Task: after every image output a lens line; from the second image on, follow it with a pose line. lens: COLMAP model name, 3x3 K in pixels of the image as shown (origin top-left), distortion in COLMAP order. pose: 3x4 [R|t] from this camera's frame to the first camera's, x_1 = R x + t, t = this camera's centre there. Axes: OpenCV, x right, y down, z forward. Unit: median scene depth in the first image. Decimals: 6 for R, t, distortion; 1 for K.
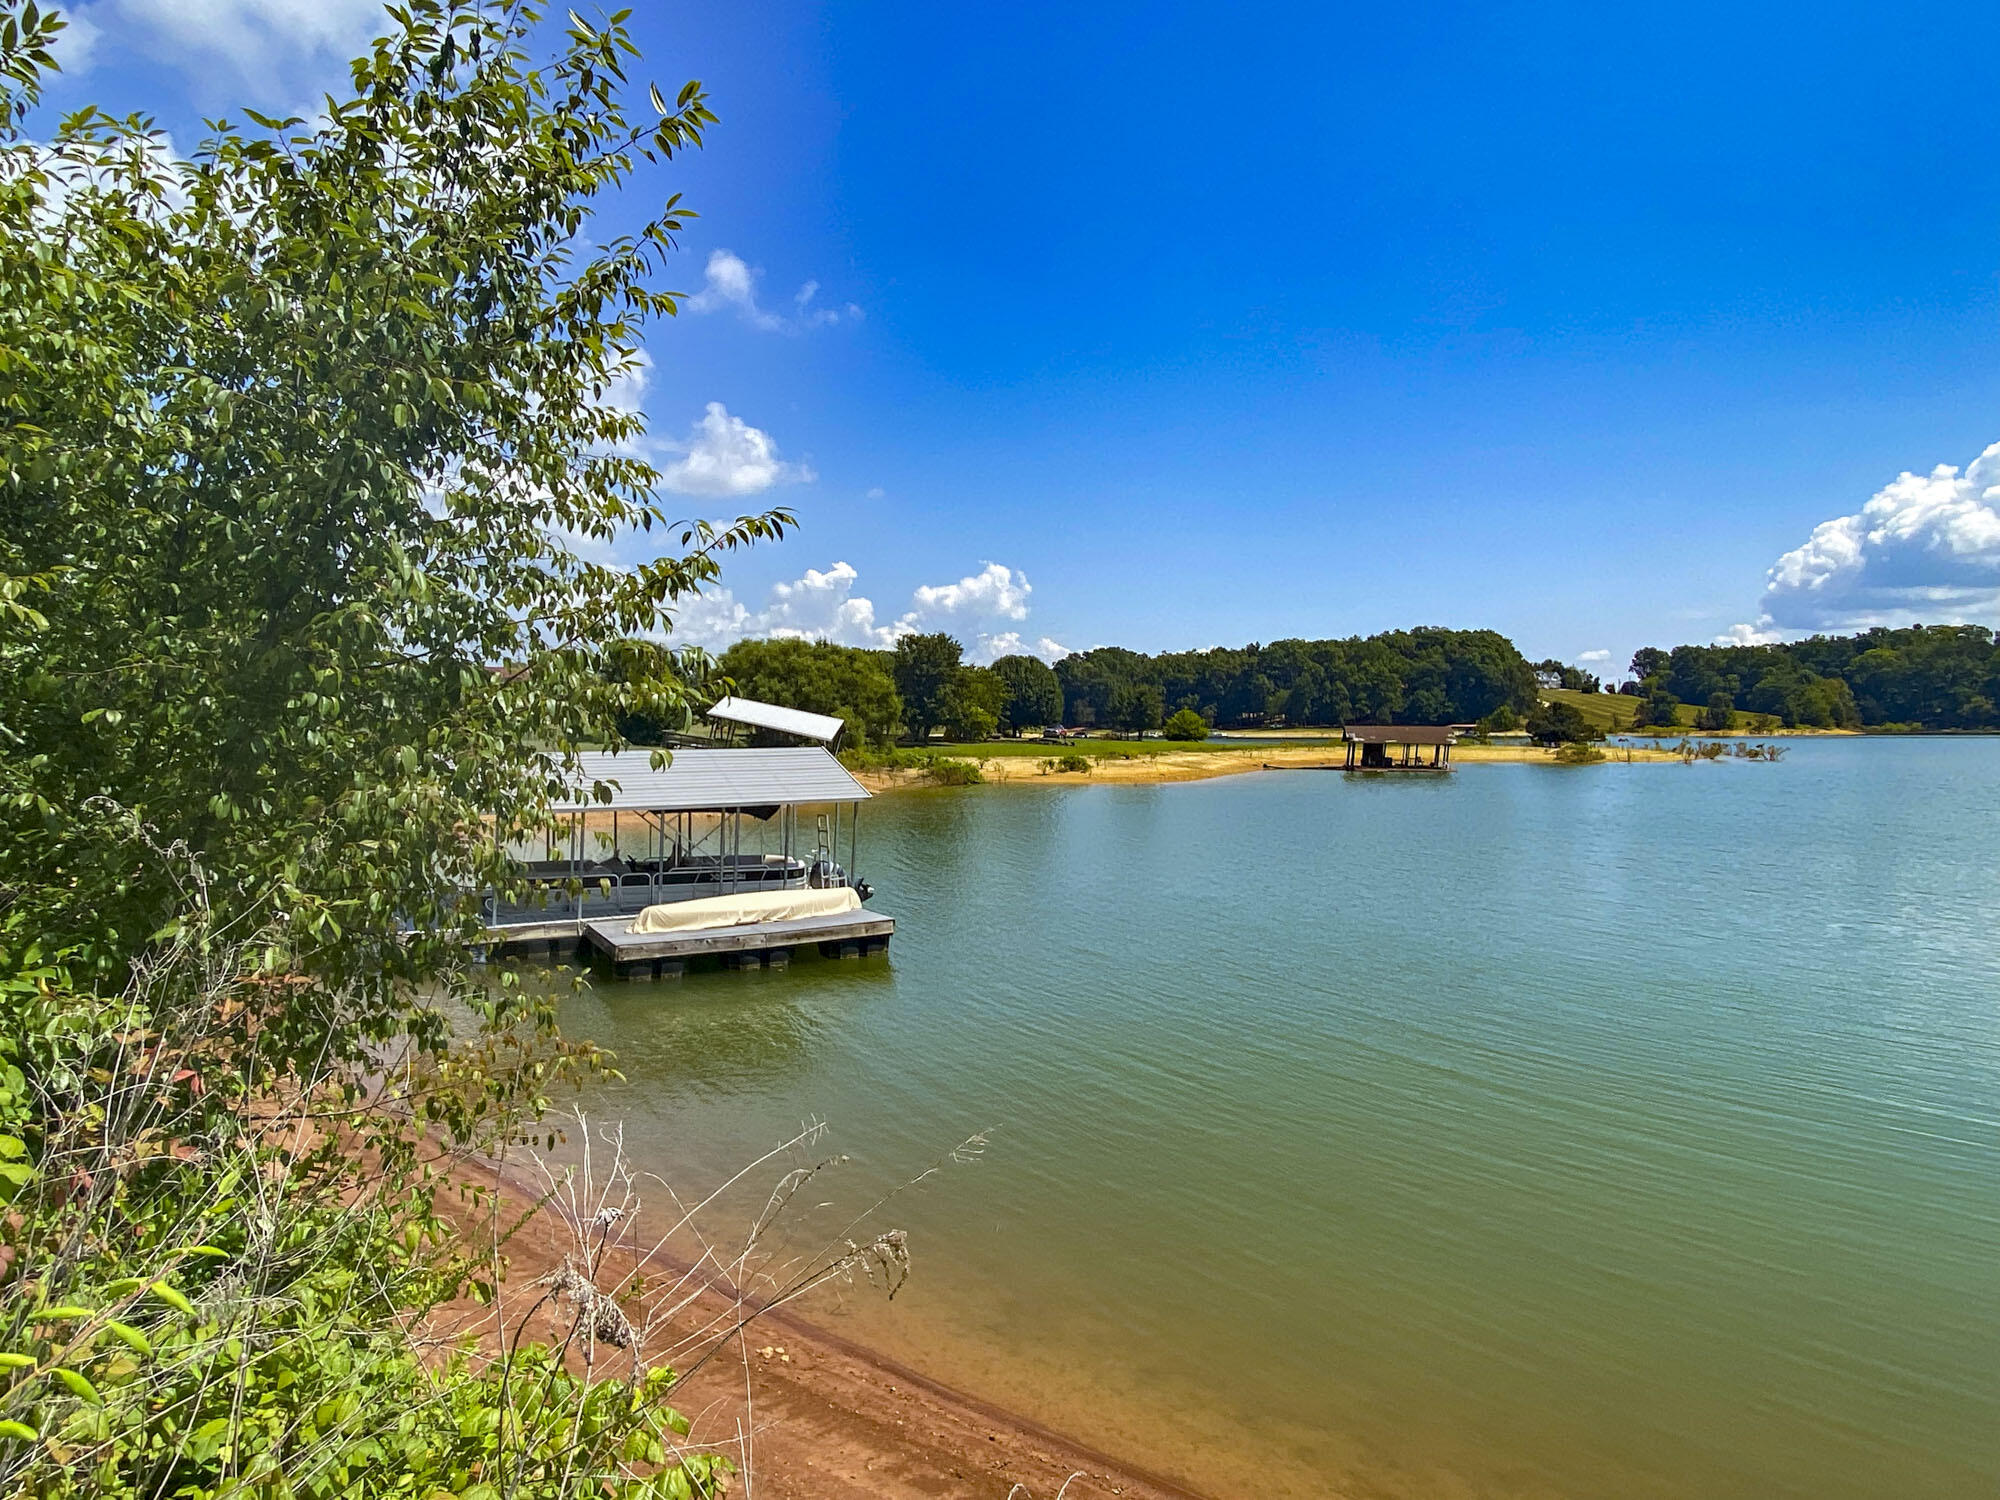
lens RADIAL K [[1168.9, 0, 987.7], [0, 1168.9, 768.9], [0, 0, 1]] dist [0.021570, -0.034320]
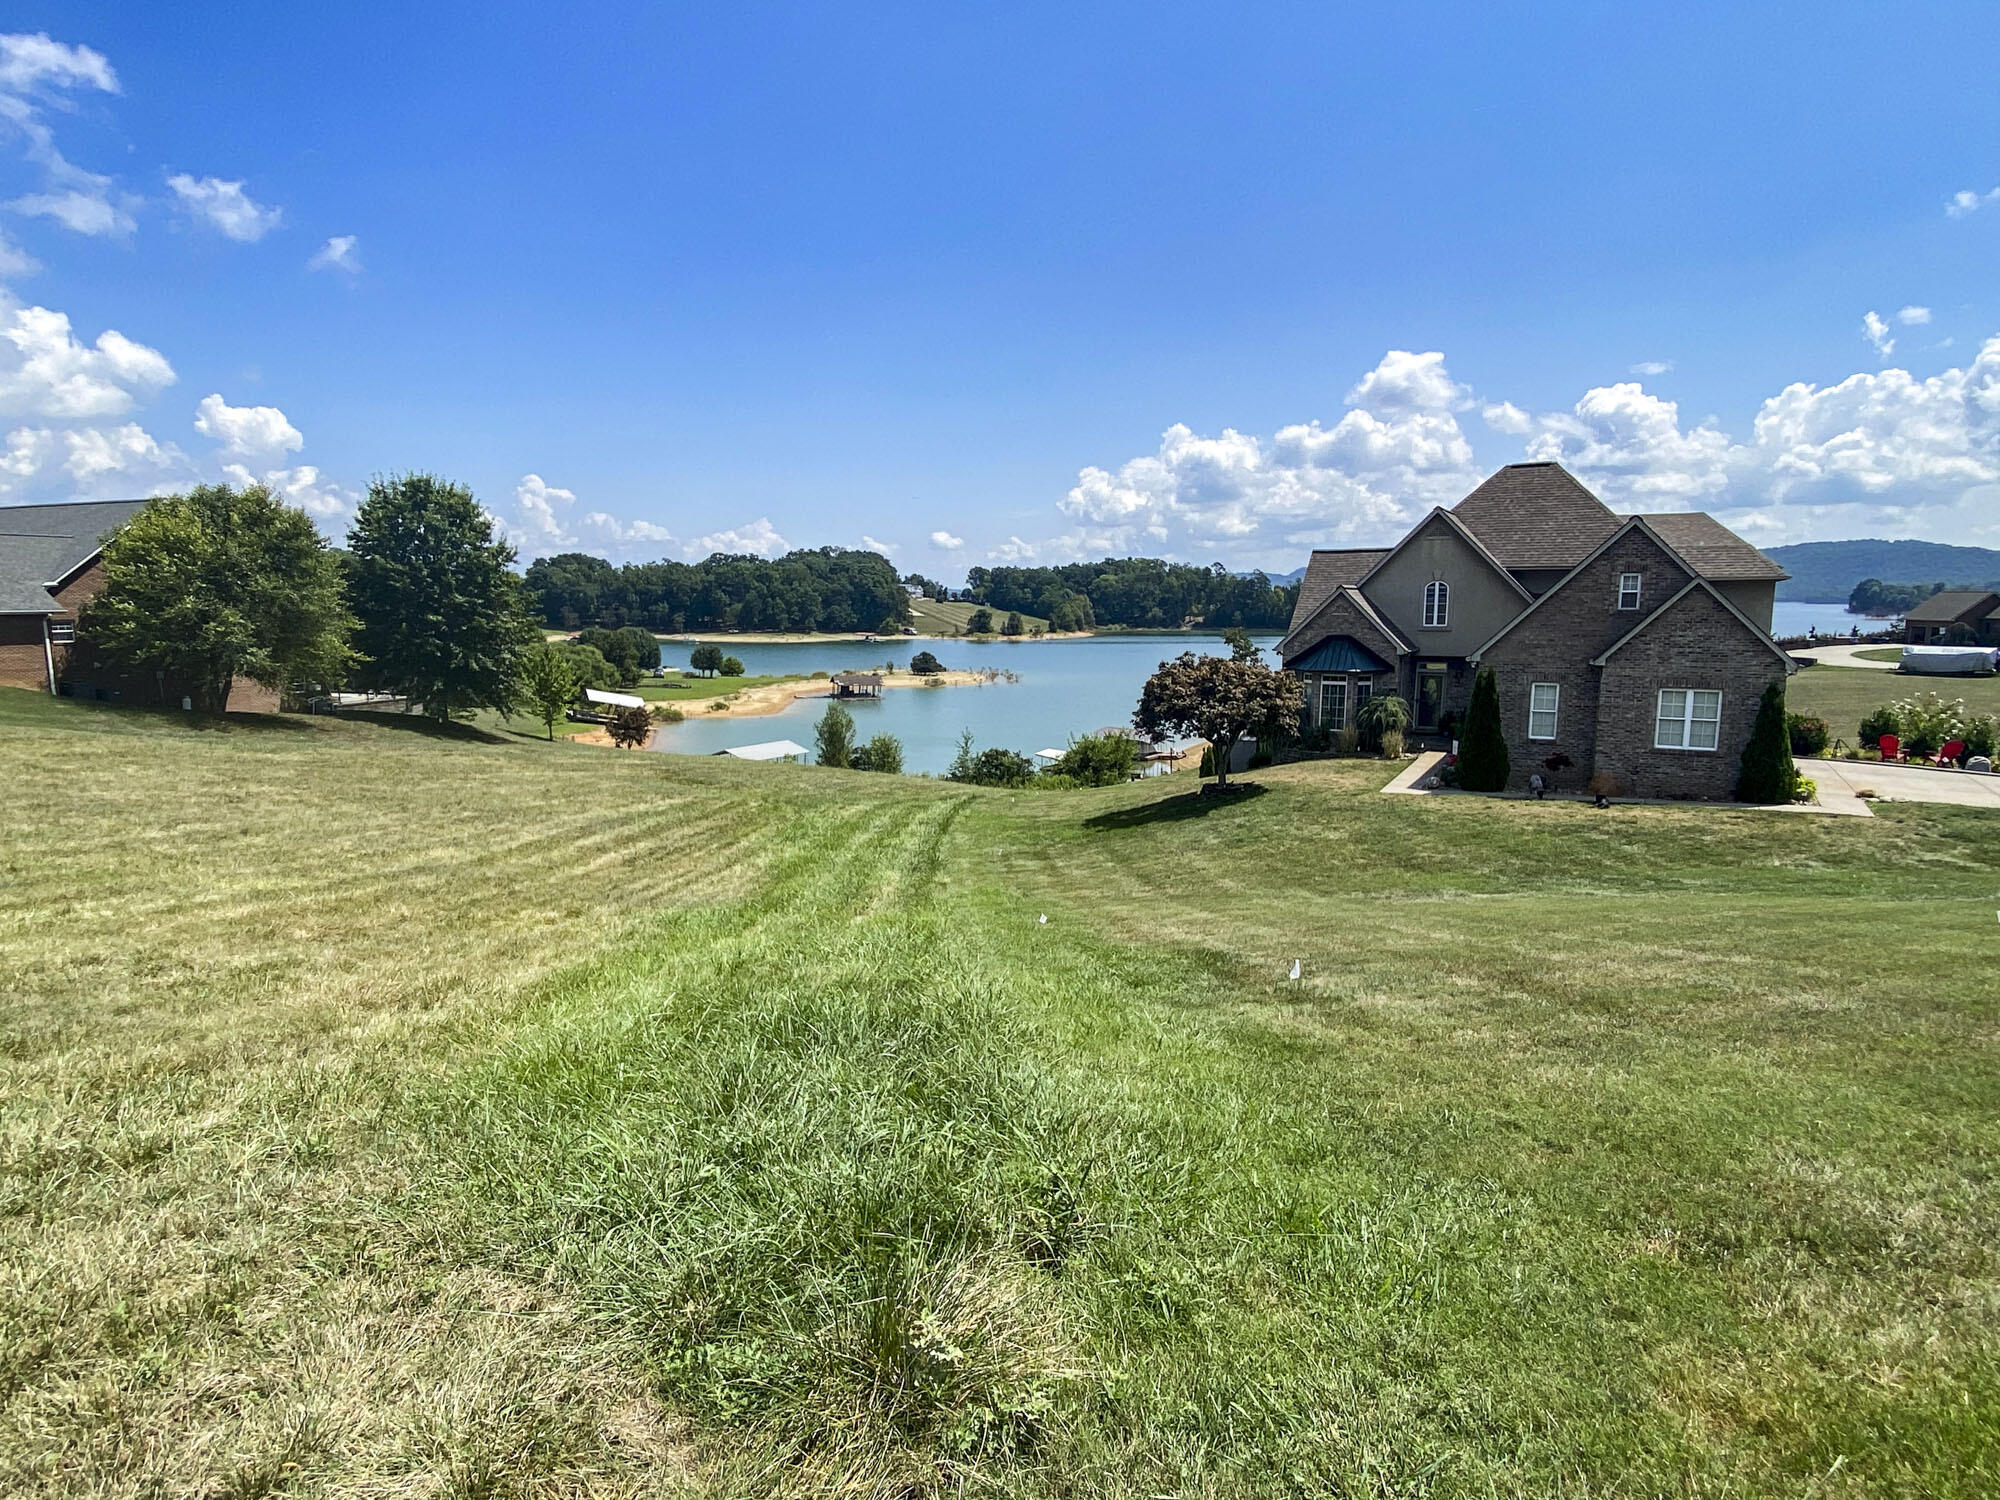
lens RADIAL K [[1066.9, 0, 992.1], [0, 1066.9, 767.7], [0, 0, 1]] dist [0.066897, 0.000184]
pose [[0.868078, -0.068446, 0.491687, -0.102592], [0.008037, 0.992257, 0.123939, -0.029028], [-0.496363, -0.103637, 0.861907, -0.205220]]
